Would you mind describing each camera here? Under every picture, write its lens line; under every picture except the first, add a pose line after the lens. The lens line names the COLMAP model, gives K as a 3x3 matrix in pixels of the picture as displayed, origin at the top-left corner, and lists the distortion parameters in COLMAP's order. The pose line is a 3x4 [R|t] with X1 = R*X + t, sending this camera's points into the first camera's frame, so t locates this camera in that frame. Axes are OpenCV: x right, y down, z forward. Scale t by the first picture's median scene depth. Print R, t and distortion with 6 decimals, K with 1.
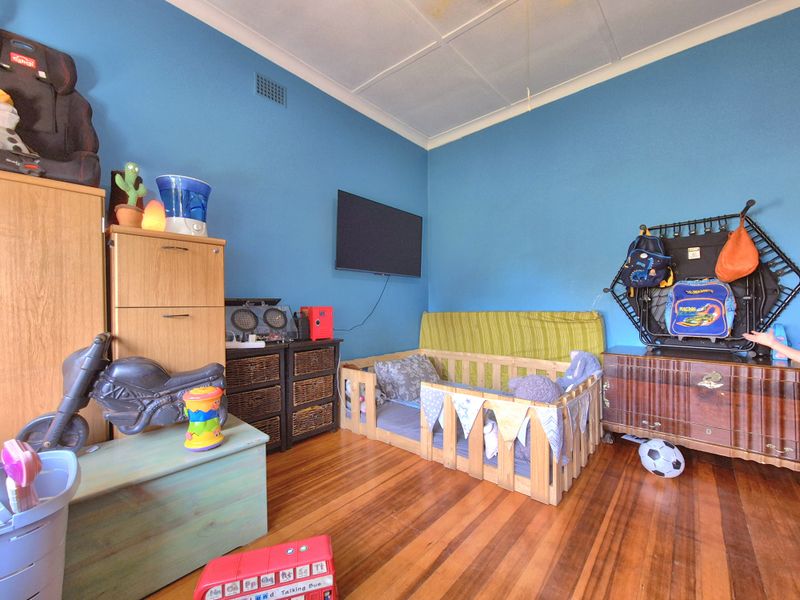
lens RADIAL K [[331.0, 0, 399.0], [0, 331.0, 305.1], [0, 0, 1]] dist [0.002731, 0.000222]
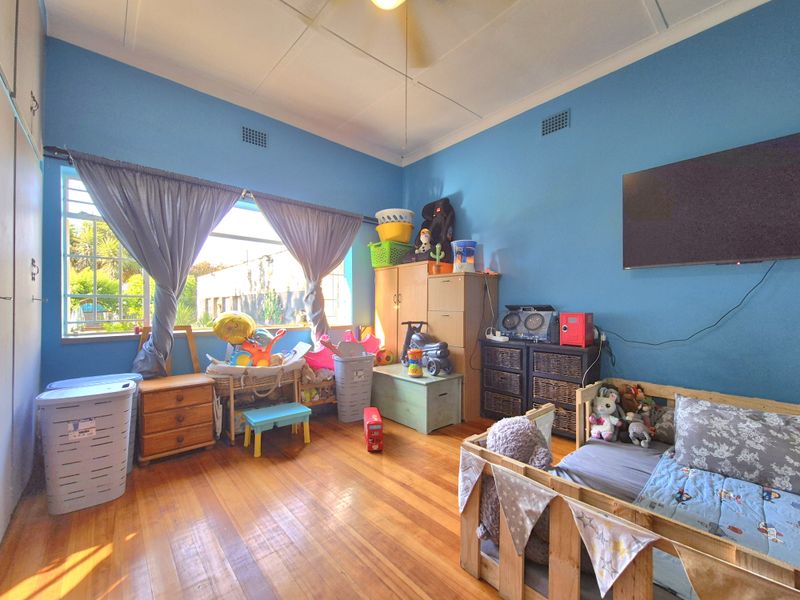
lens RADIAL K [[331.0, 0, 399.0], [0, 331.0, 305.1], [0, 0, 1]] dist [0.002731, 0.000222]
pose [[-0.118191, 0.005906, -0.992973, 1.012895], [0.008316, 0.999953, 0.004957, -0.034912], [0.992956, -0.007672, -0.118234, 0.739665]]
